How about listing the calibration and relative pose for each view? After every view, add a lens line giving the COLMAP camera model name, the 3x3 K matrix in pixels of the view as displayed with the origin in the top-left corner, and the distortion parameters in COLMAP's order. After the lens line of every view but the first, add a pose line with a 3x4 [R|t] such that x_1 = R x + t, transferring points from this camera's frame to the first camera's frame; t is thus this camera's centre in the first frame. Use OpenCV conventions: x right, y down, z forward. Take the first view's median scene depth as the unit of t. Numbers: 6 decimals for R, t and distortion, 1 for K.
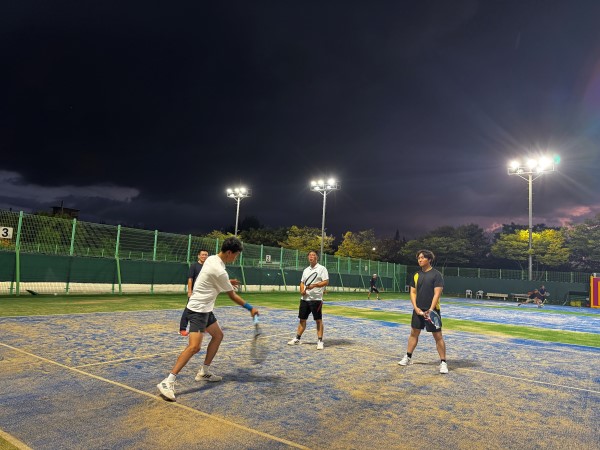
lens RADIAL K [[416.5, 0, 304.2], [0, 416.5, 230.1], [0, 0, 1]] dist [0.064545, -0.063102]
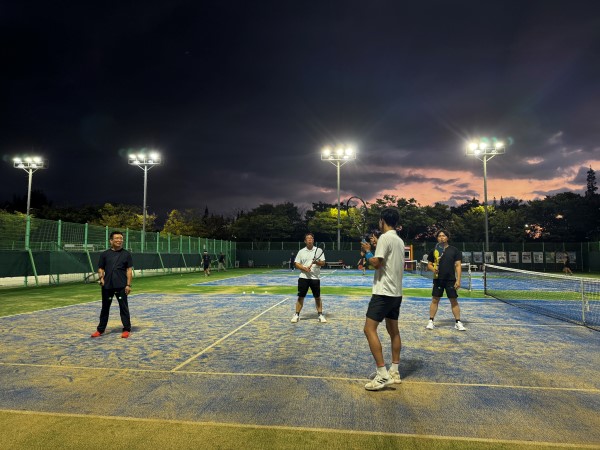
lens RADIAL K [[416.5, 0, 294.9], [0, 416.5, 222.3], [0, 0, 1]] dist [0.064545, -0.063102]
pose [[0.886336, -0.017410, 0.462715, -0.115399], [-0.000061, 0.999288, 0.037716, -0.004179], [-0.463042, -0.033458, 0.885705, 0.014362]]
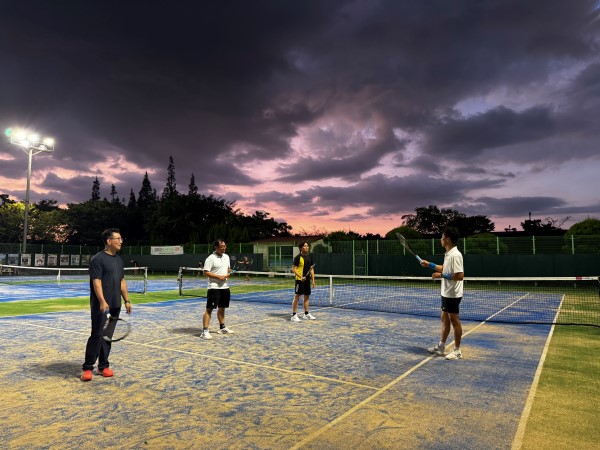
lens RADIAL K [[416.5, 0, 298.4], [0, 416.5, 217.1], [0, 0, 1]] dist [0.064545, -0.063102]
pose [[-0.058007, 0.045271, 0.997289, -0.200712], [-0.113195, 0.992231, -0.051625, 0.005060], [-0.991878, -0.115883, -0.052432, 0.162421]]
